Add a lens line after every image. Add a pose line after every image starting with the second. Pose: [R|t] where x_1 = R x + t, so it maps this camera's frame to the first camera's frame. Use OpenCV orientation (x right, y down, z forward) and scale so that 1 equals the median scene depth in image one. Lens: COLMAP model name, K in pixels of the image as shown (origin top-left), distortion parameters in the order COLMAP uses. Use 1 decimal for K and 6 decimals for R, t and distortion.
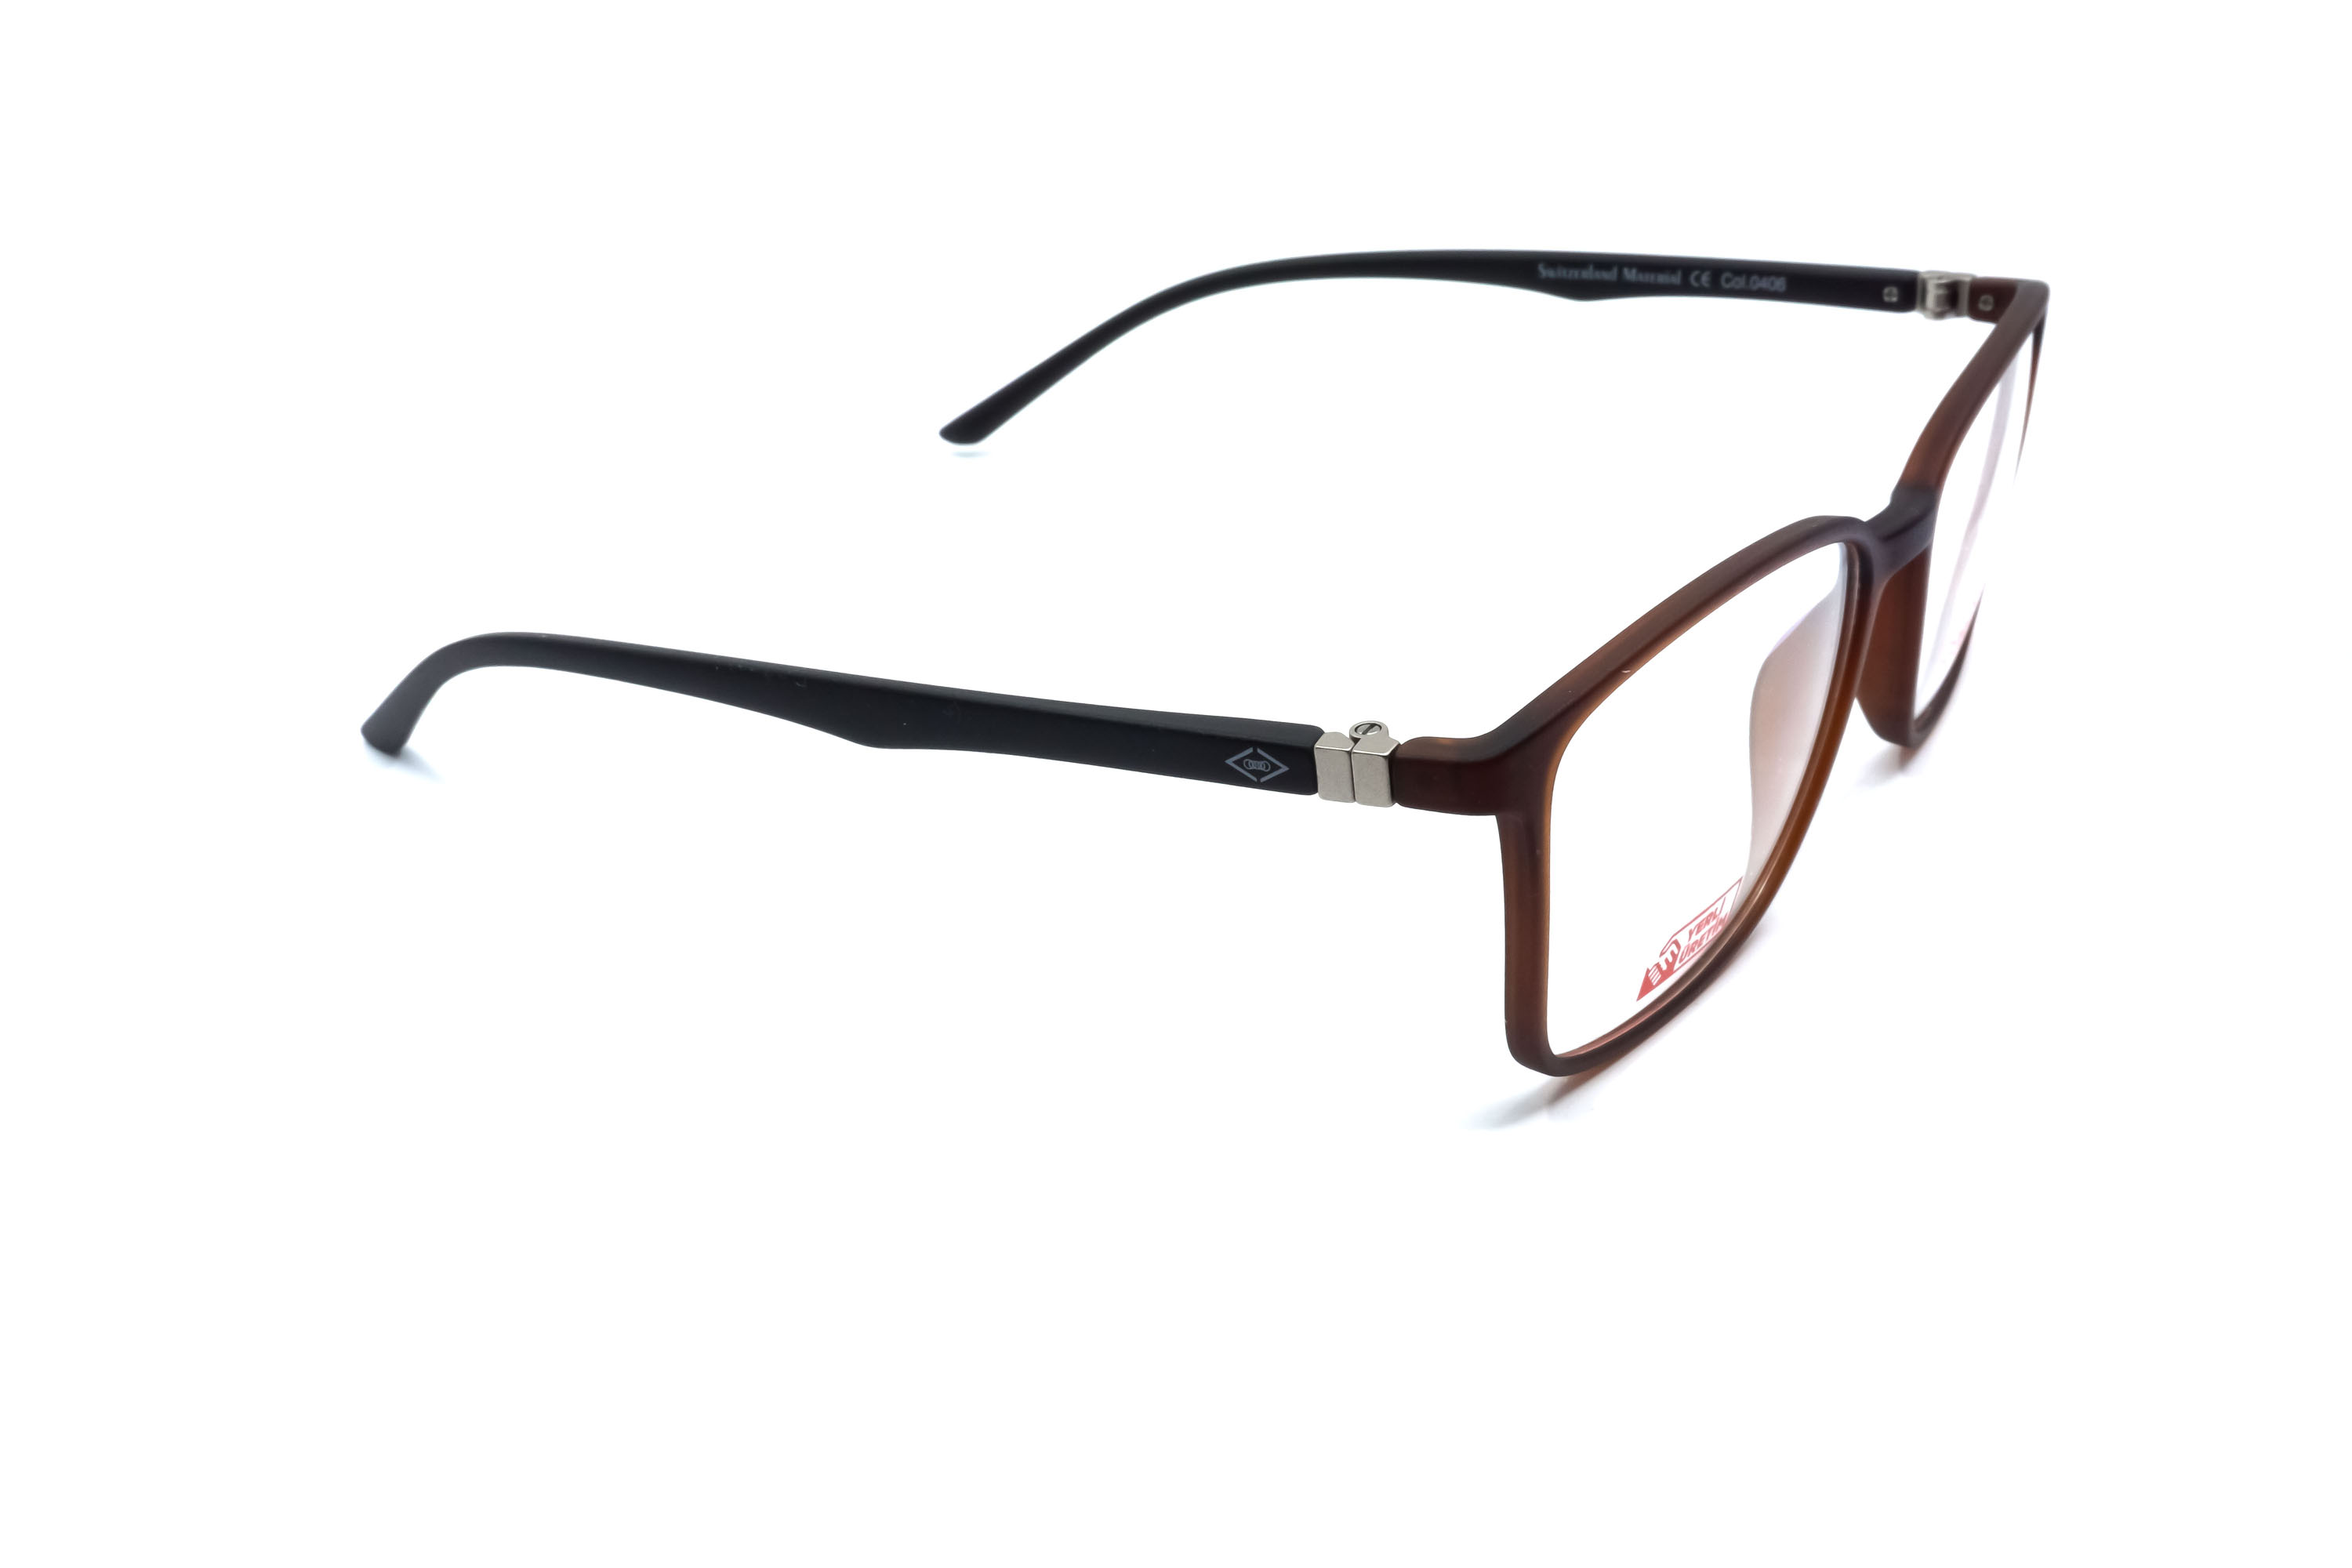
lens RADIAL K [[2644.6, 0, 1176.0], [0, 2644.6, 784.0], [0, 0, 1]] dist [0.009953, 0.049287]
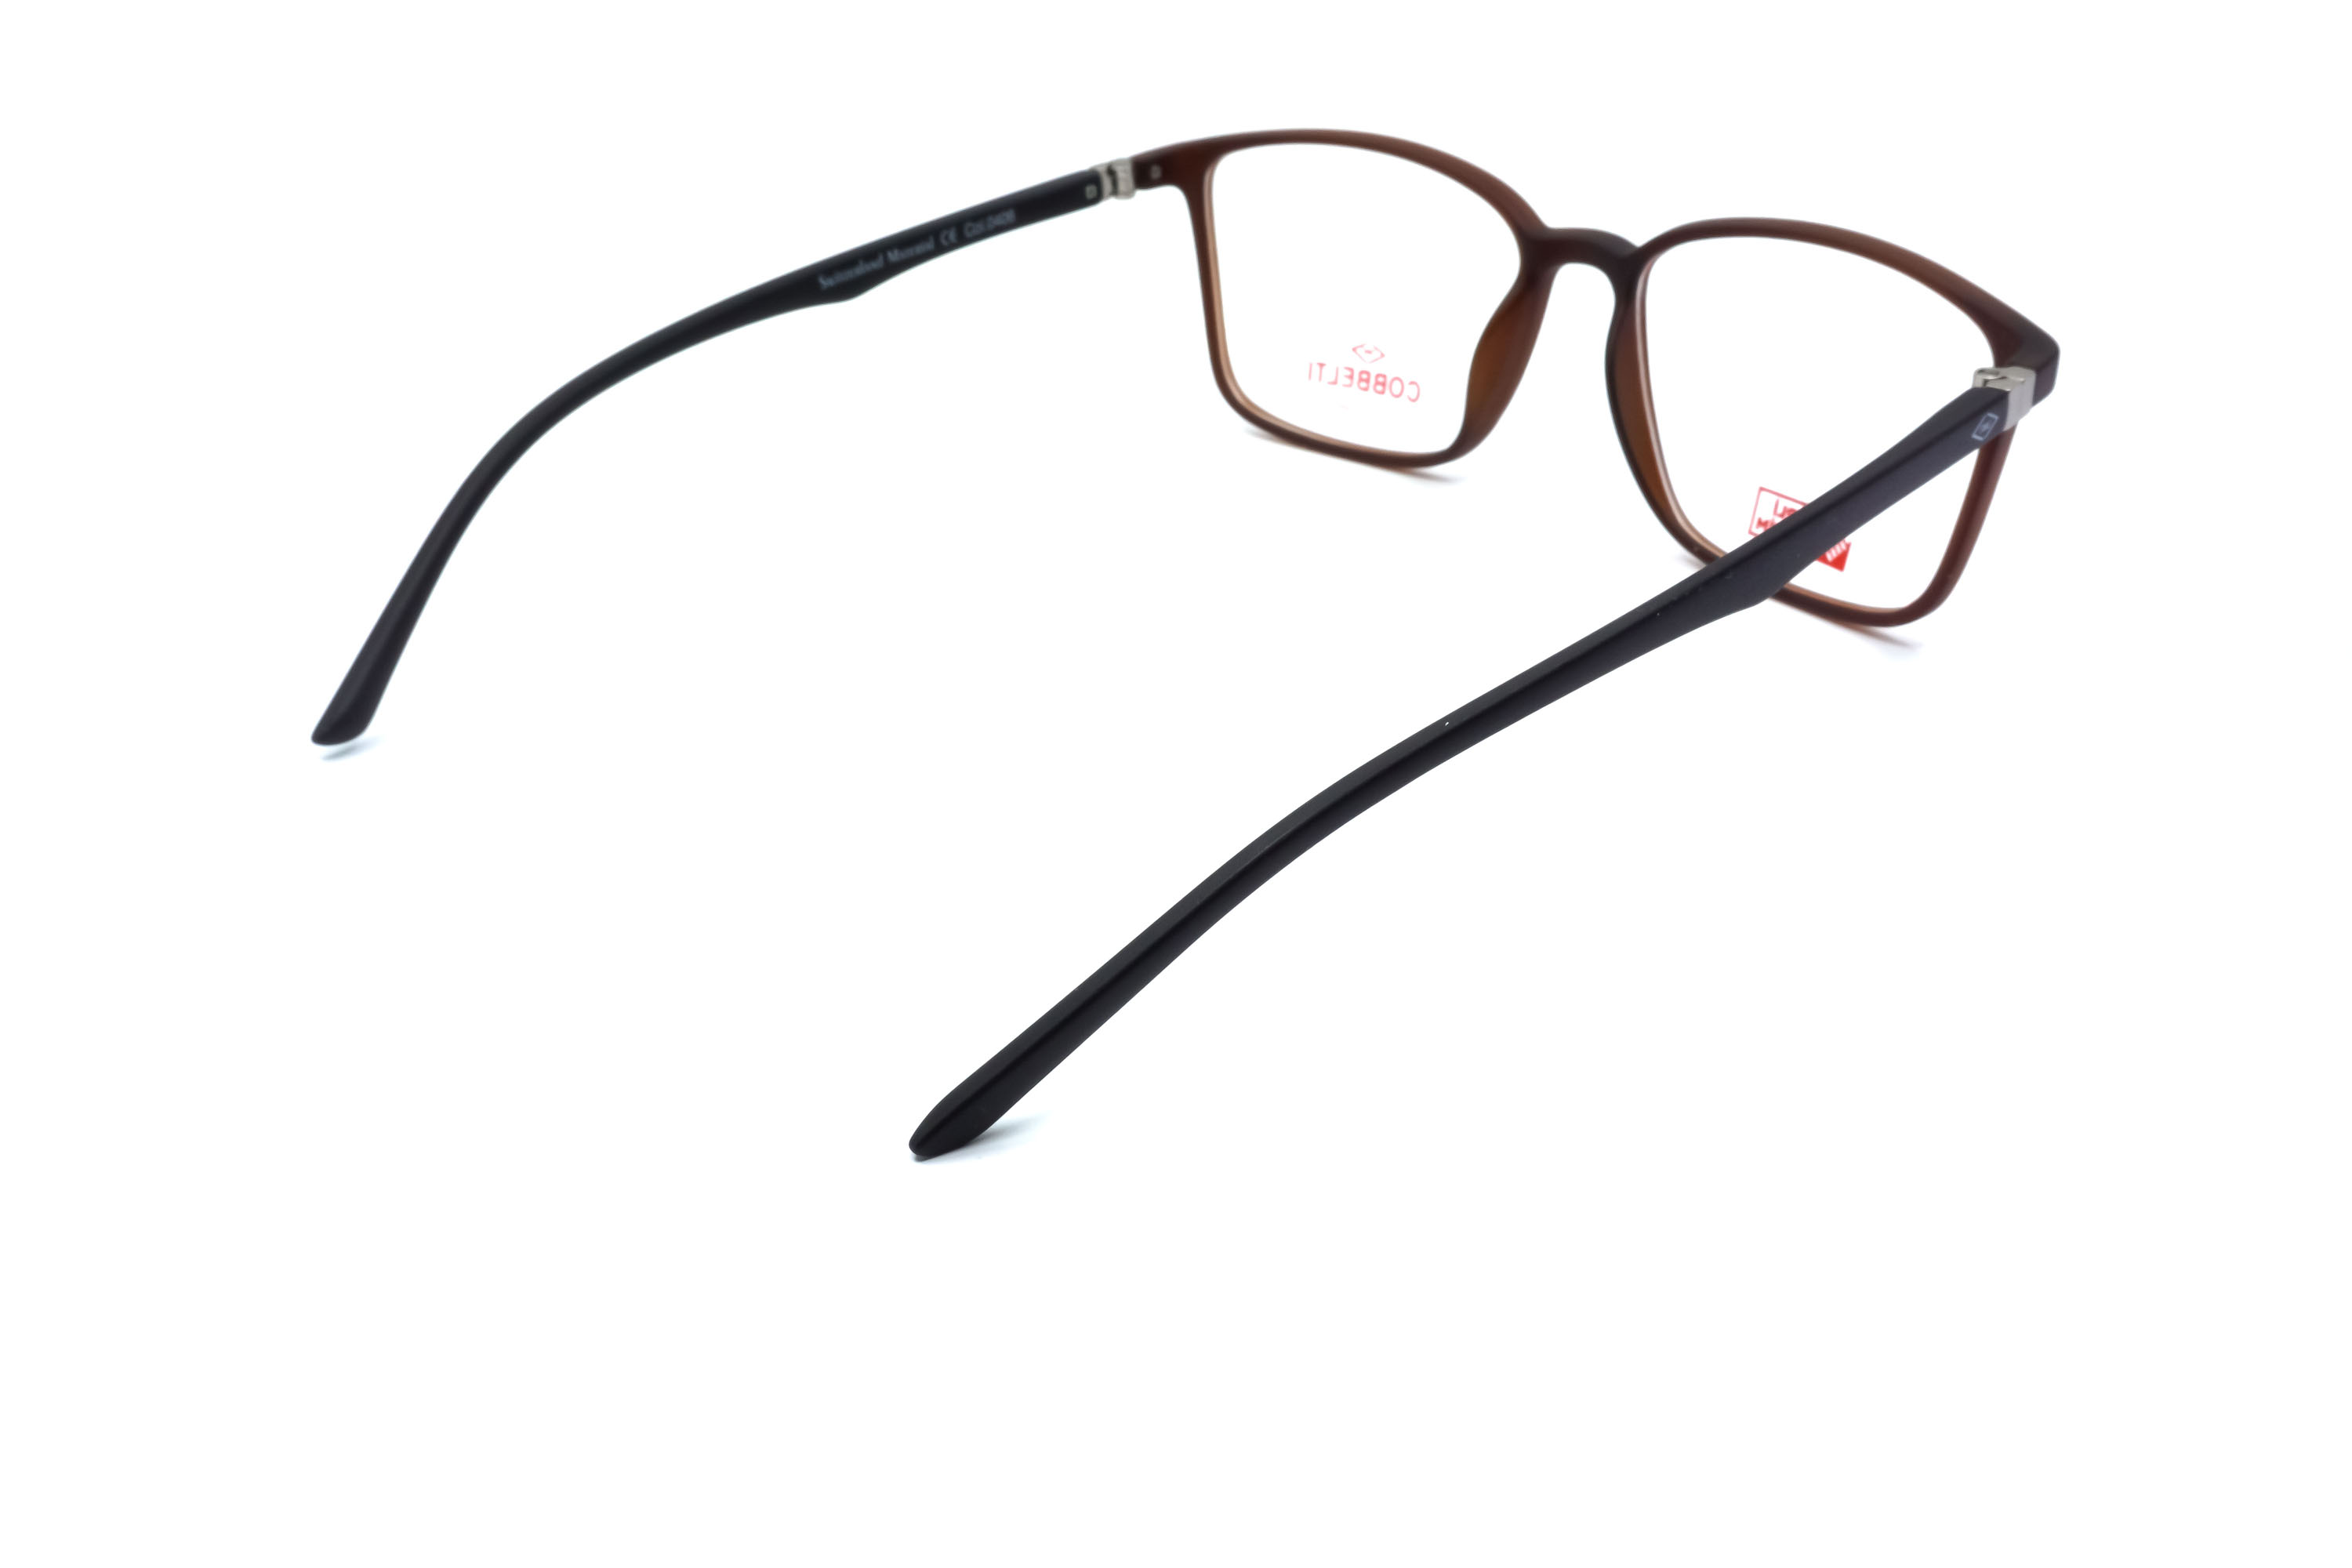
lens RADIAL K [[2644.6, 0, 1176.0], [0, 2644.6, 784.0], [0, 0, 1]] dist [0.009953, 0.049287]
pose [[0.250133, -0.415009, 0.874758, -0.854661], [0.458633, 0.846472, 0.270445, -0.262059], [-0.852695, 0.333546, 0.402067, 0.582846]]
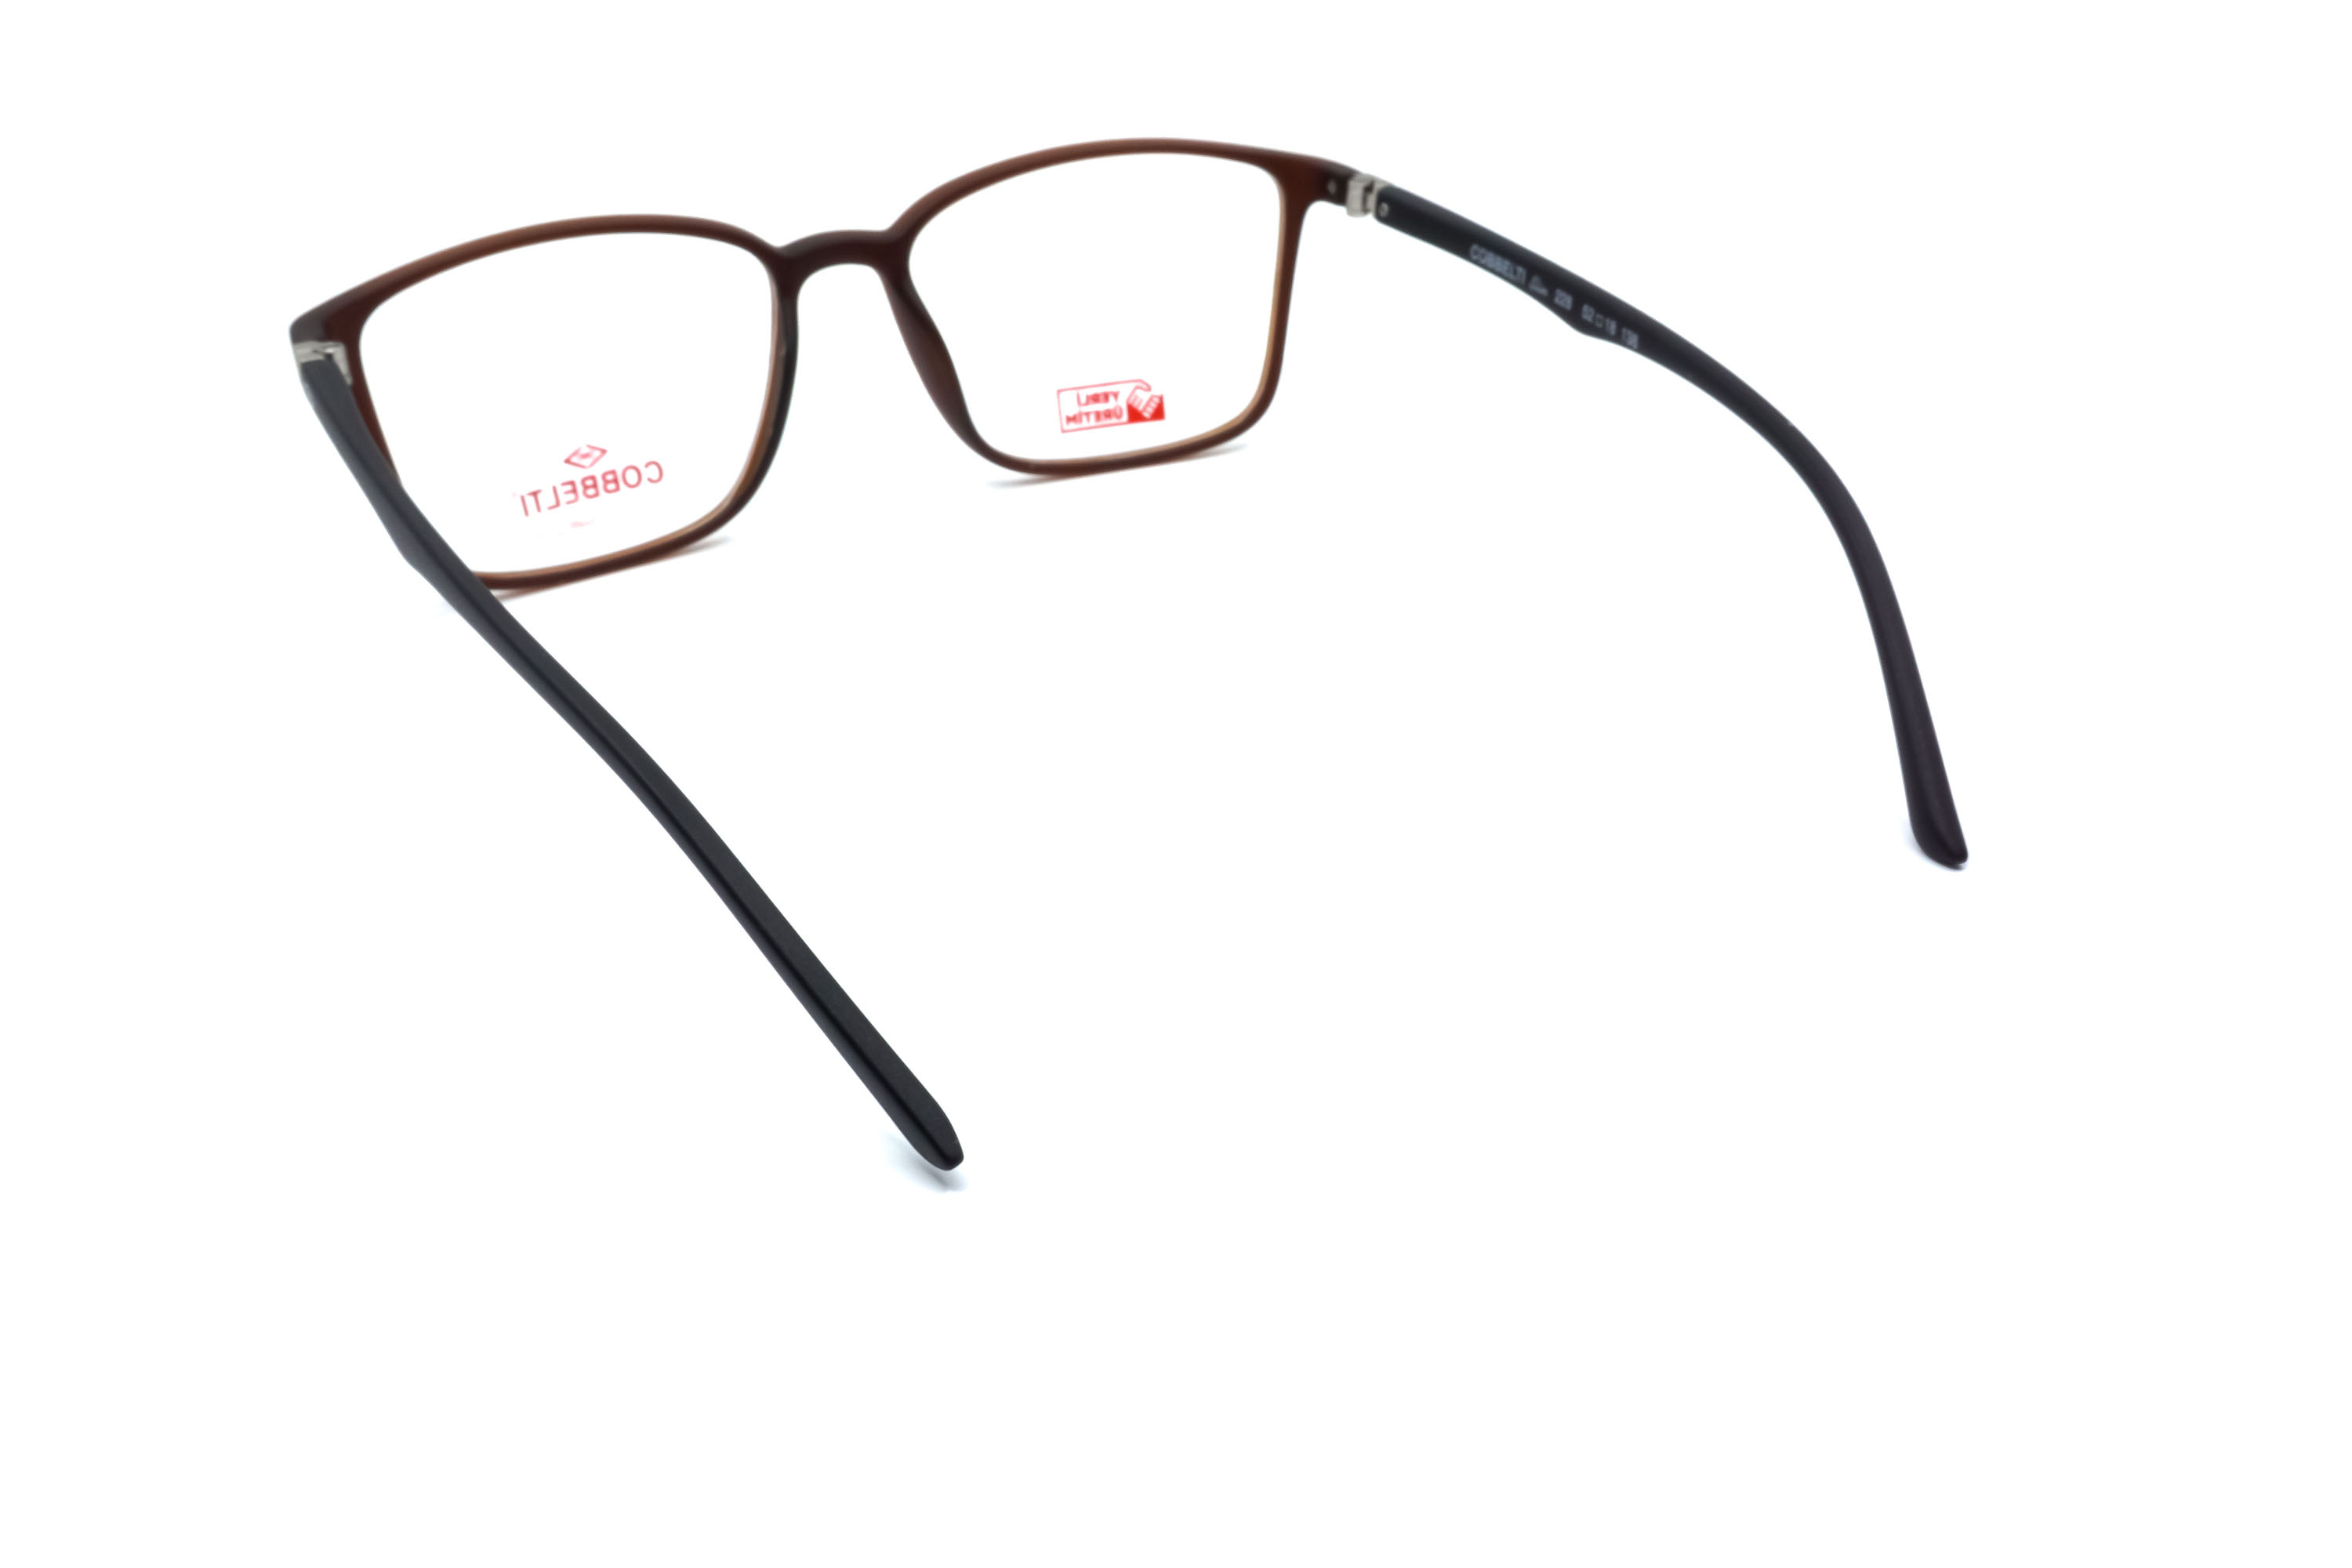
lens RADIAL K [[2644.6, 0, 1176.0], [0, 2644.6, 784.0], [0, 0, 1]] dist [0.009953, 0.049287]
pose [[-0.870086, -0.171623, 0.462056, -0.458100], [0.270481, 0.617423, 0.738667, -0.719159], [-0.412056, 0.767681, -0.490791, 1.454084]]
